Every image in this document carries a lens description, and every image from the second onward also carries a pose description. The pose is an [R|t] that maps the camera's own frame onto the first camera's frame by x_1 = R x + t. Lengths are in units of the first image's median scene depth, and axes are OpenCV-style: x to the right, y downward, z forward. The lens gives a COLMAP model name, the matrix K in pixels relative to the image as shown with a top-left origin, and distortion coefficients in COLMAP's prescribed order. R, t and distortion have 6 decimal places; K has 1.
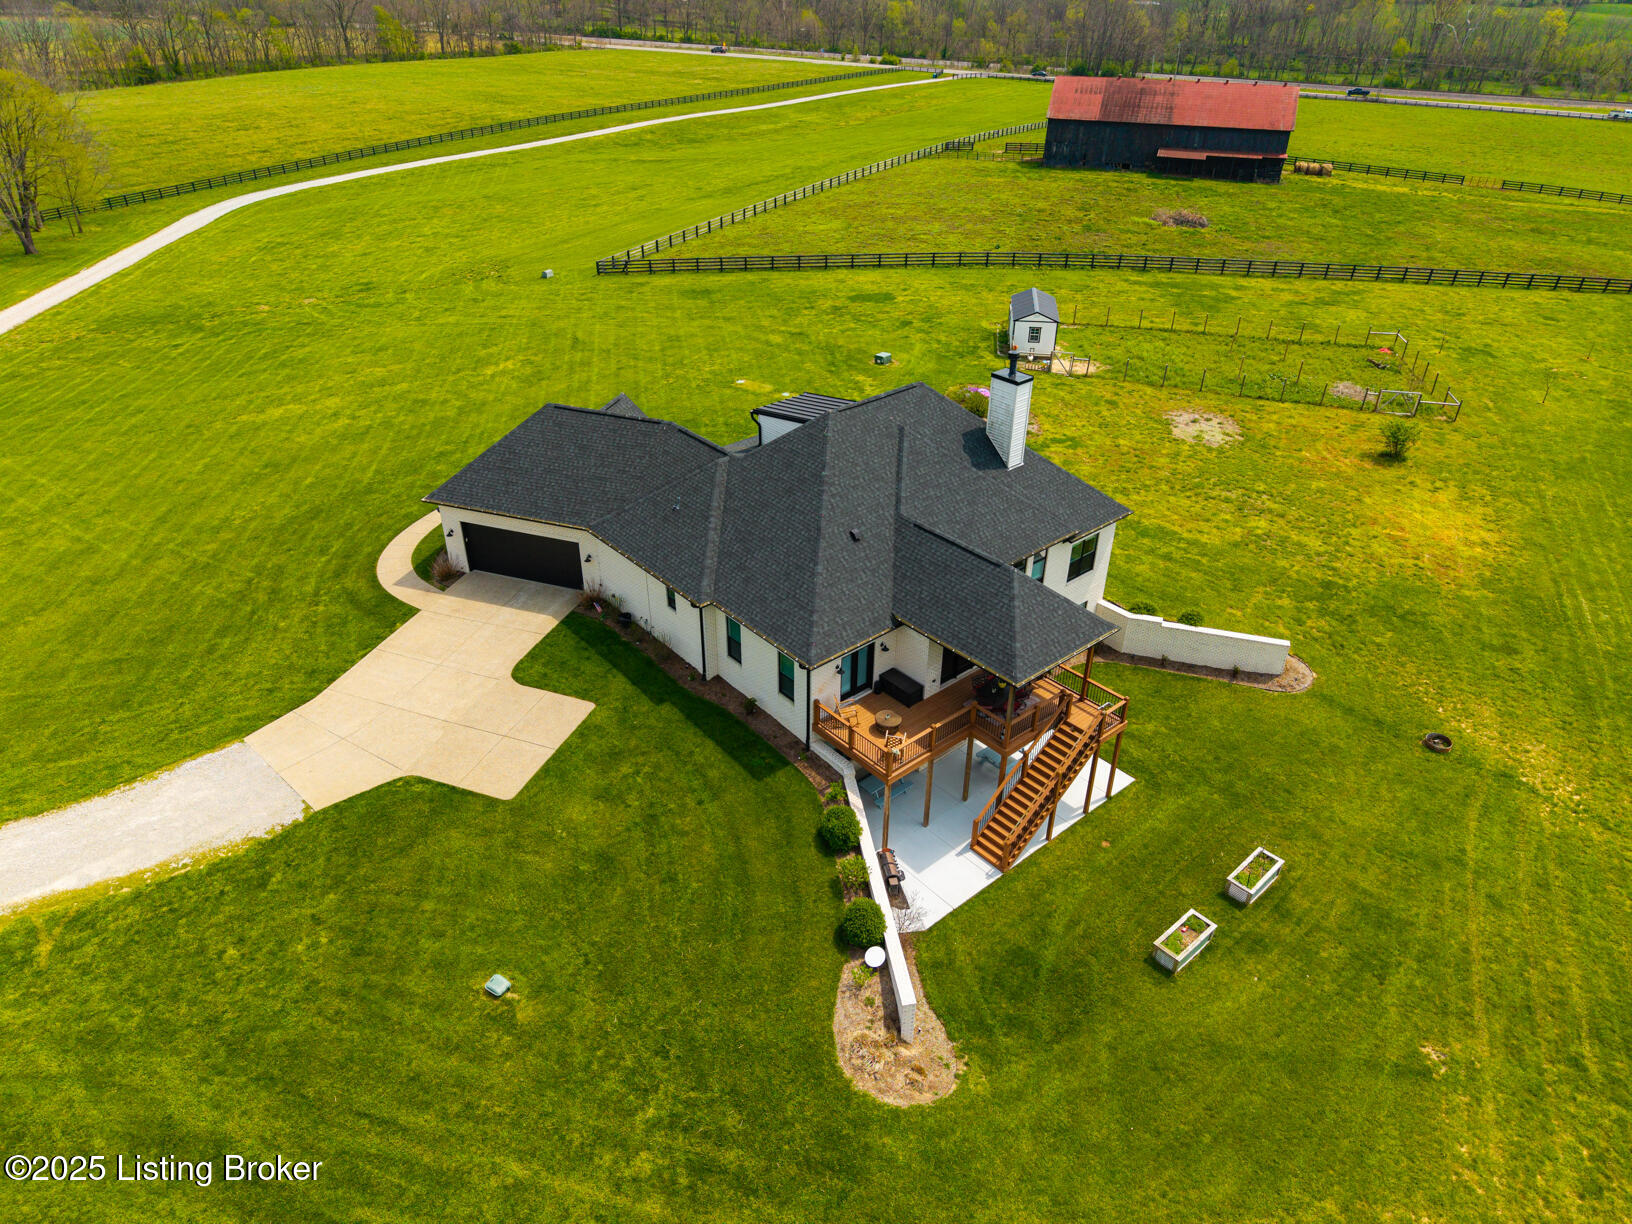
lens RADIAL K [[1094.9, 0, 812.2], [0, 1094.9, 616.8], [0, 0, 1]] dist [0.025320, -0.025997]
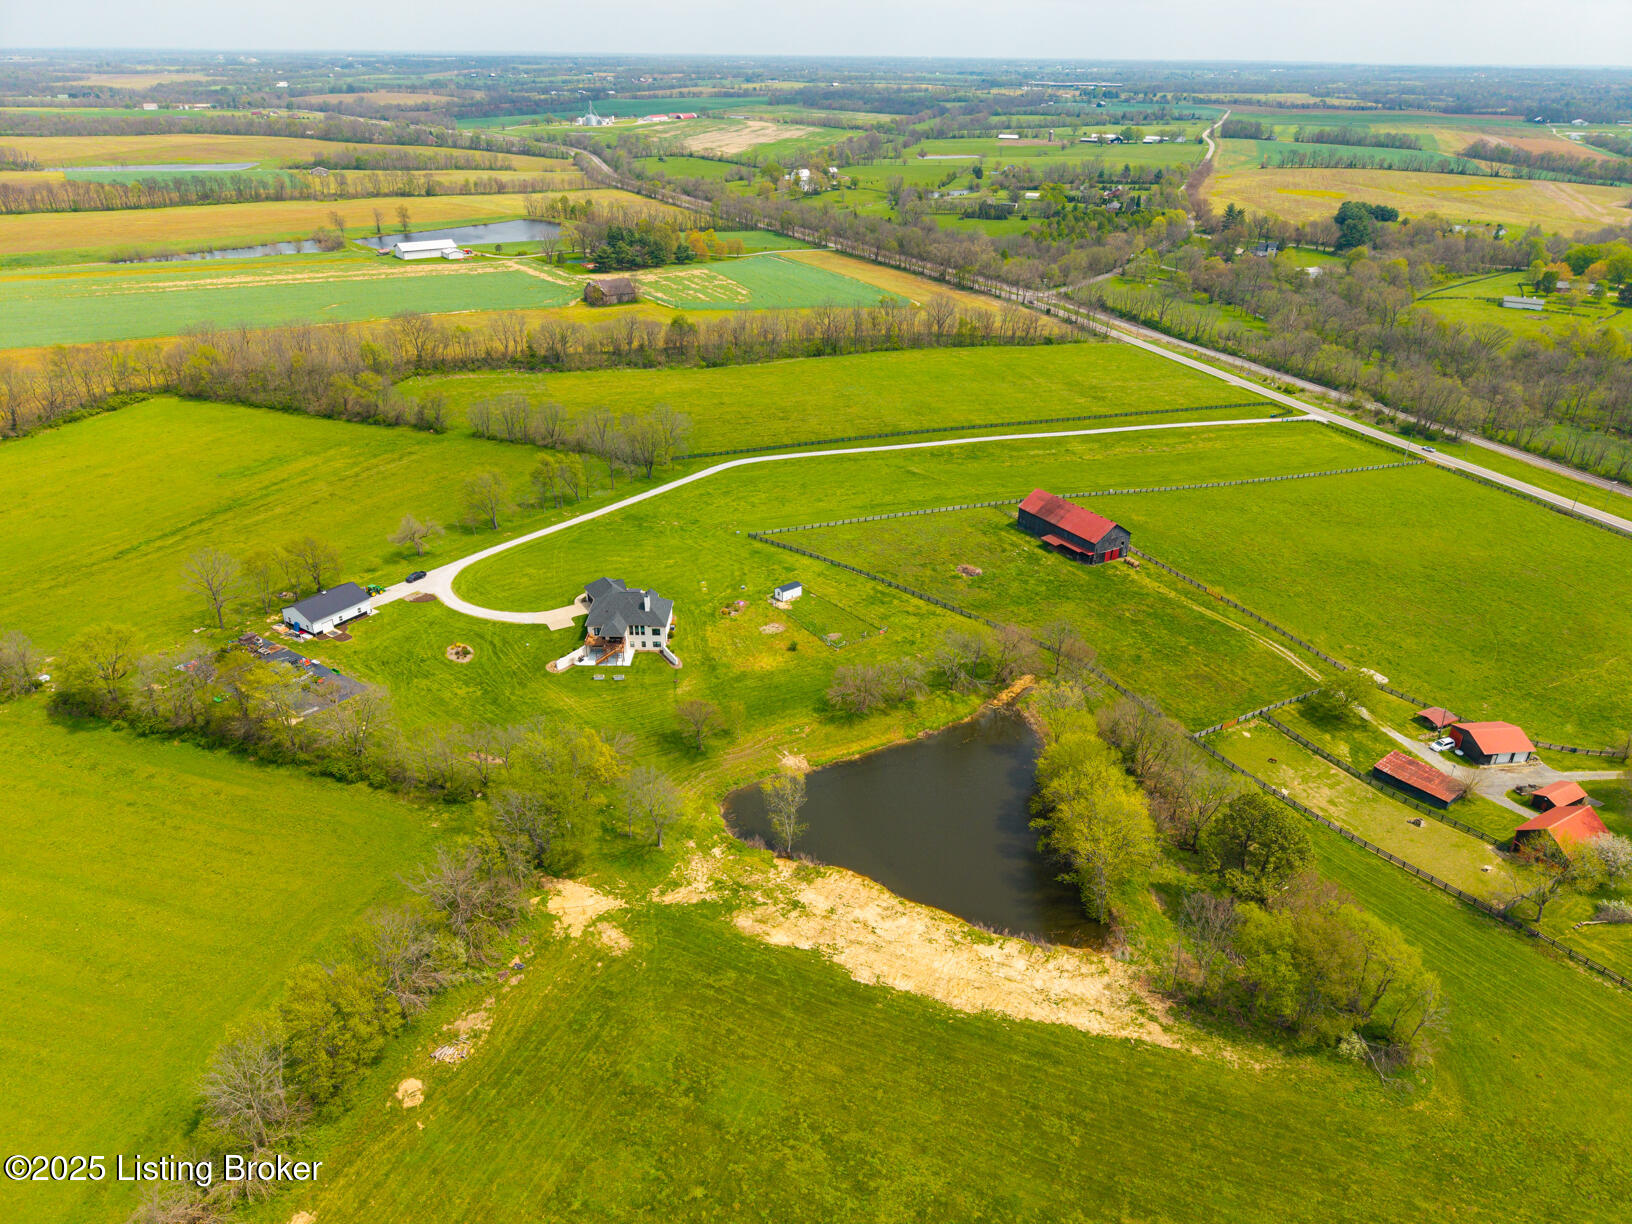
lens RADIAL K [[1094.9, 0, 814.5], [0, 1094.9, 609.6], [0, 0, 1]] dist [0.025320, -0.025997]
pose [[0.750269, 0.297487, -0.590422, 4.250972], [-0.354401, 0.934865, 0.020688, -0.581065], [0.558119, 0.193724, 0.806830, -3.112866]]
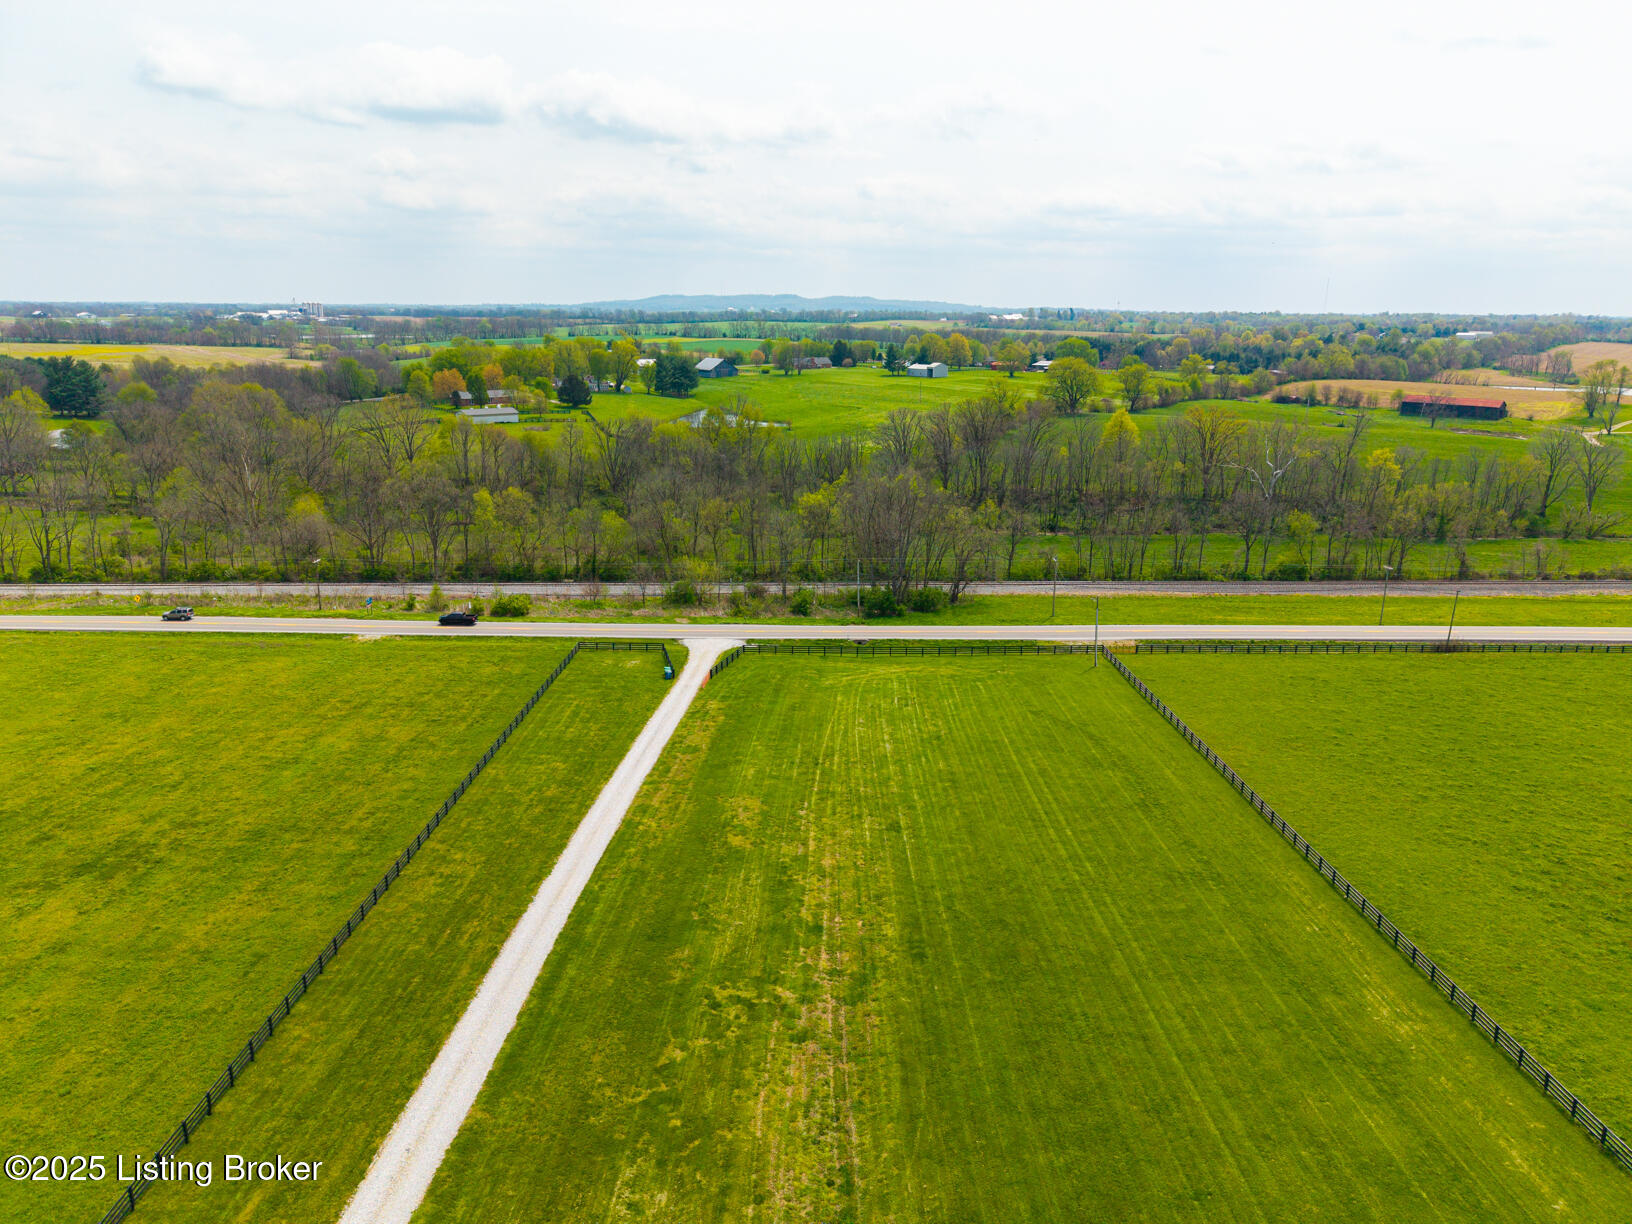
lens RADIAL K [[1094.9, 0, 810.0], [0, 1094.9, 611.8], [0, 0, 1]] dist [0.025320, -0.025997]
pose [[0.889632, -0.125048, 0.439225, -0.285578], [0.245674, 0.941801, -0.229469, -2.900163], [-0.384968, 0.312049, 0.868577, 4.132543]]
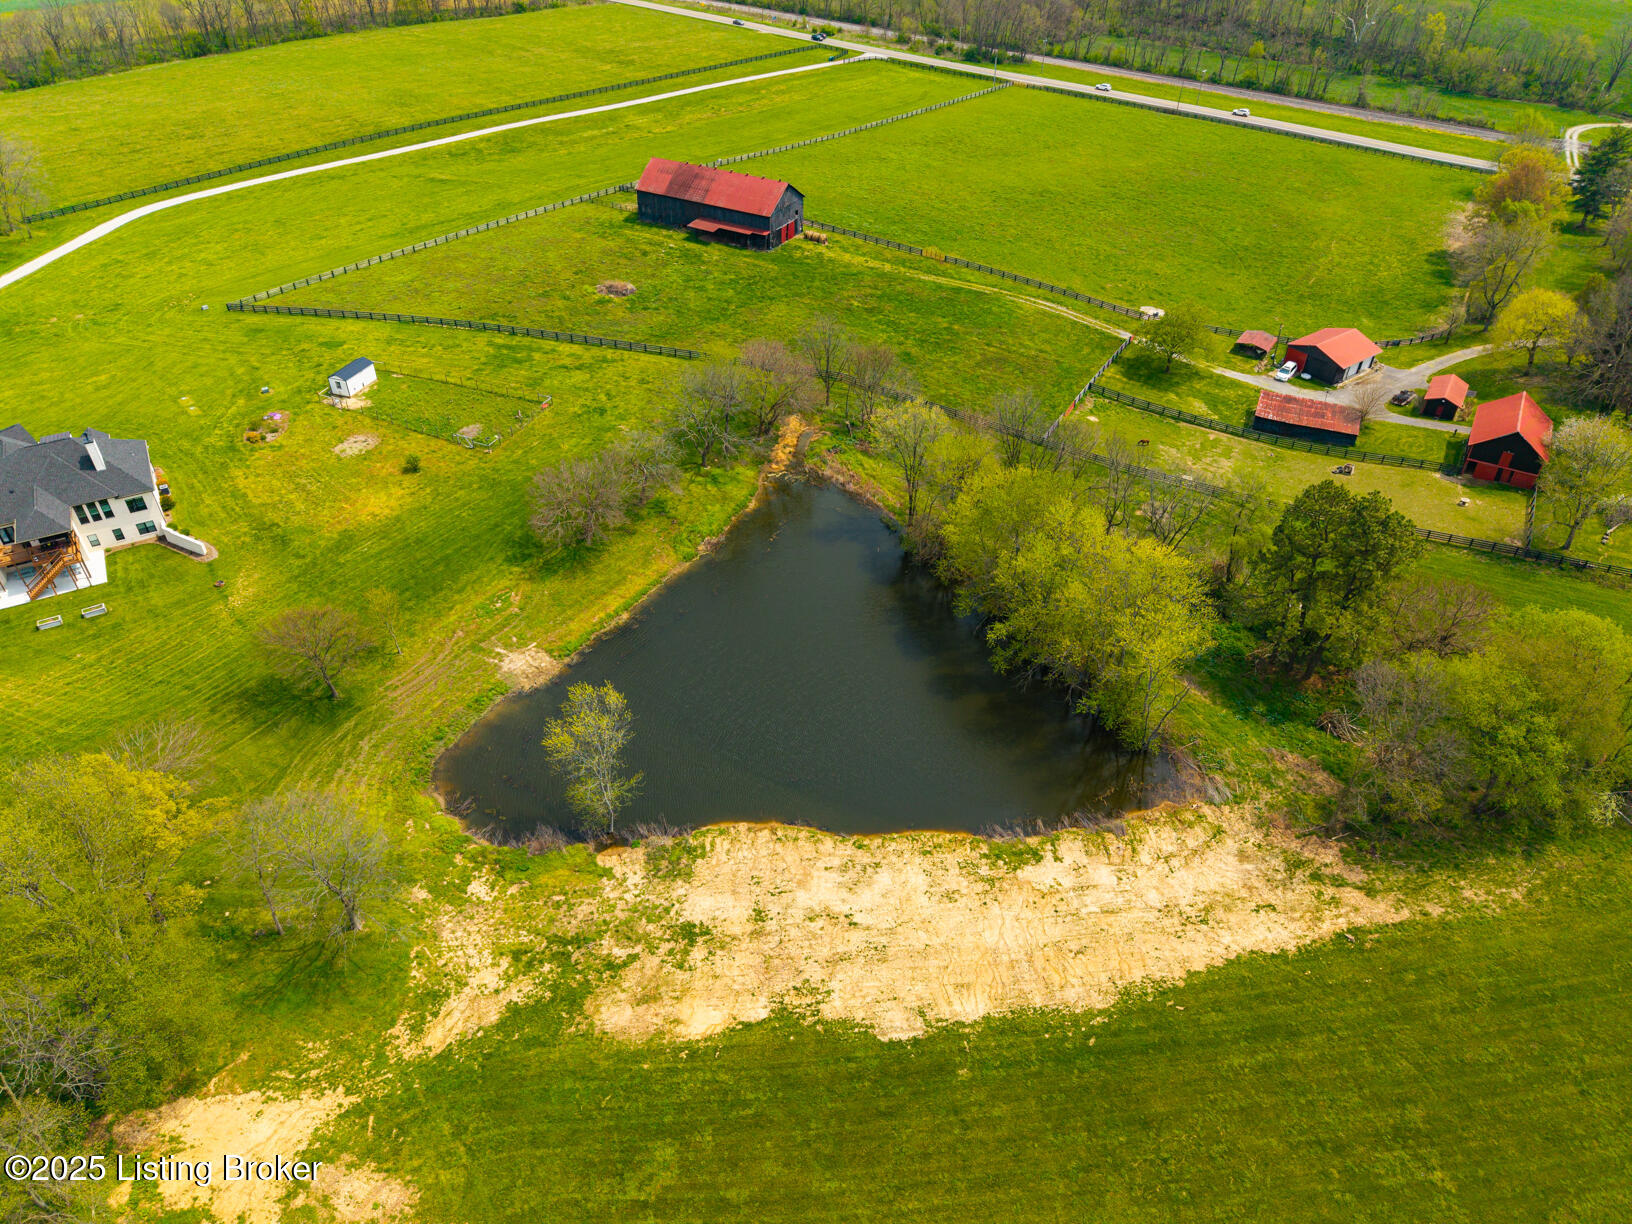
lens RADIAL K [[1094.9, 0, 815.0], [0, 1094.9, 617.6], [0, 0, 1]] dist [0.025320, -0.025997]
pose [[0.979931, 0.125759, -0.154663, 2.577017], [-0.107633, 0.986864, 0.120478, -0.314231], [0.167782, -0.101413, 0.980594, -1.579005]]
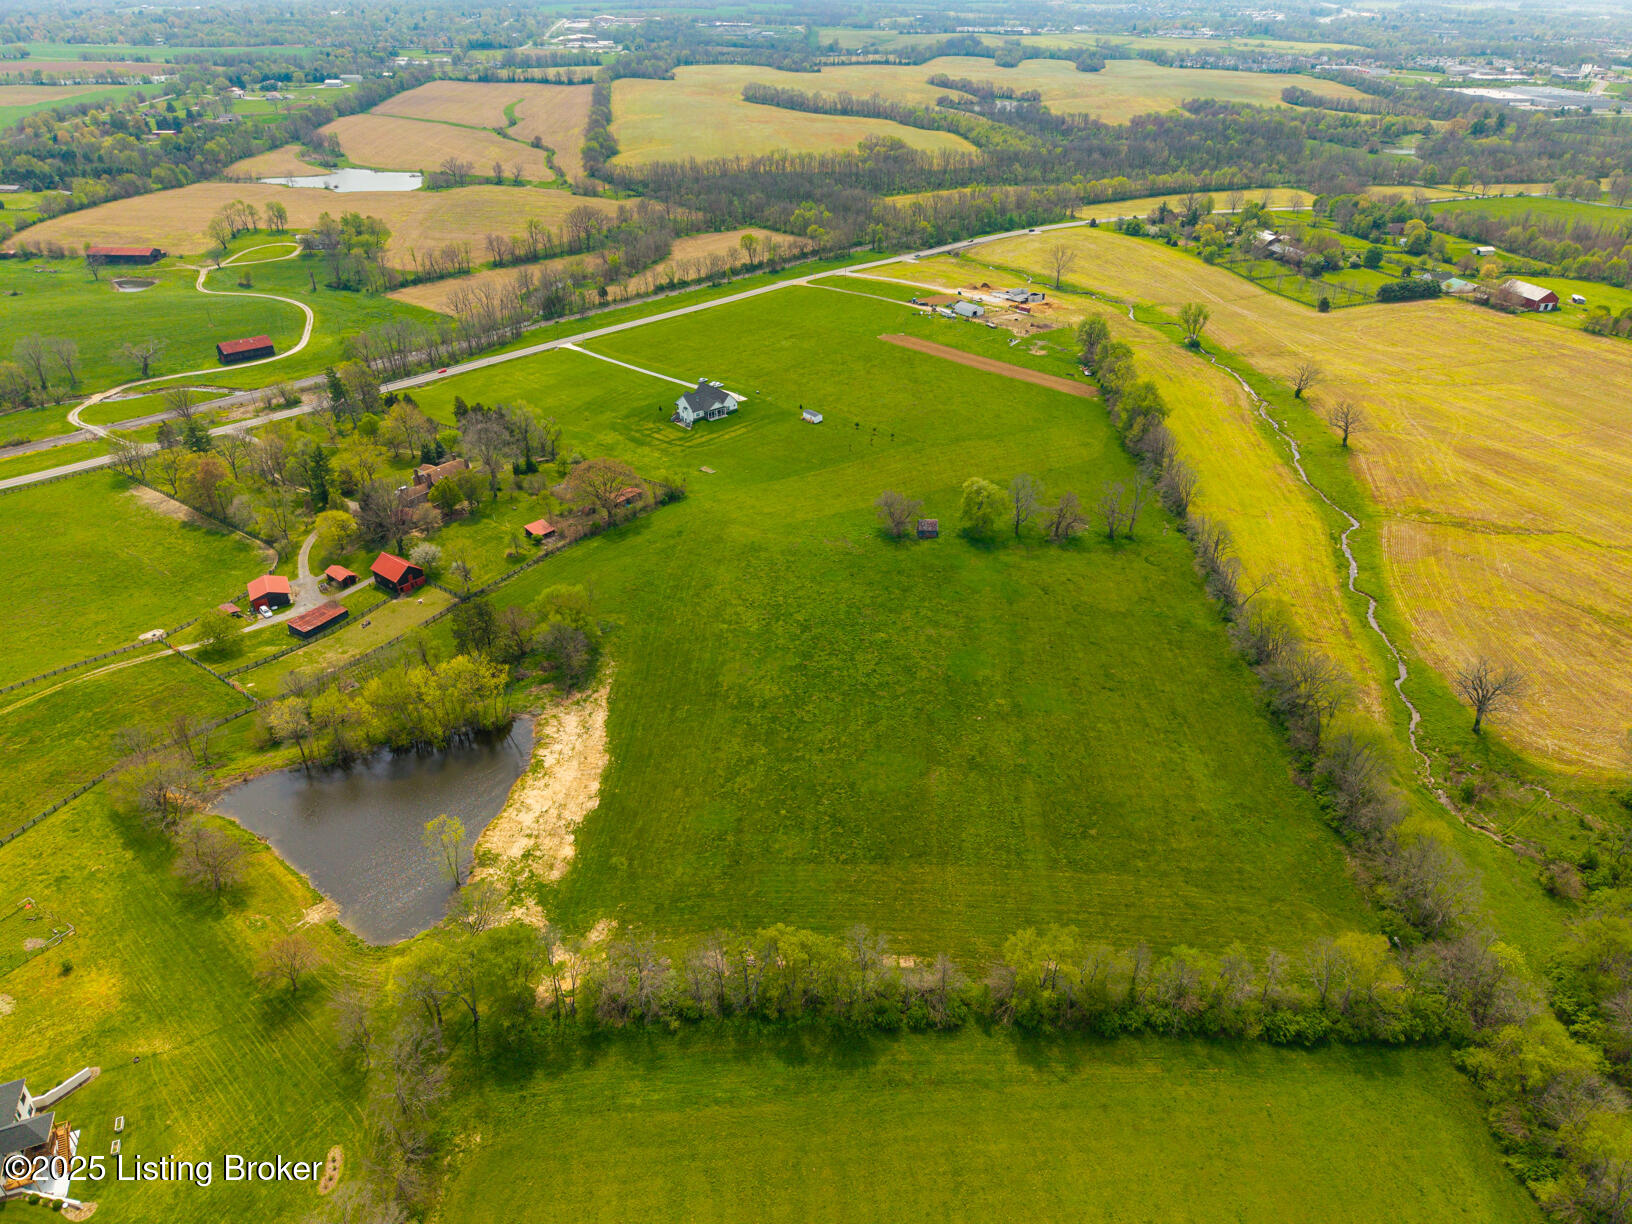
lens RADIAL K [[1094.9, 0, 828.5], [0, 1094.9, 601.3], [0, 0, 1]] dist [0.025320, -0.025997]
pose [[0.330993, -0.481613, 0.811475, -1.129728], [0.499102, 0.819167, 0.282599, -1.198081], [-0.800837, 0.311471, 0.511513, -3.840171]]
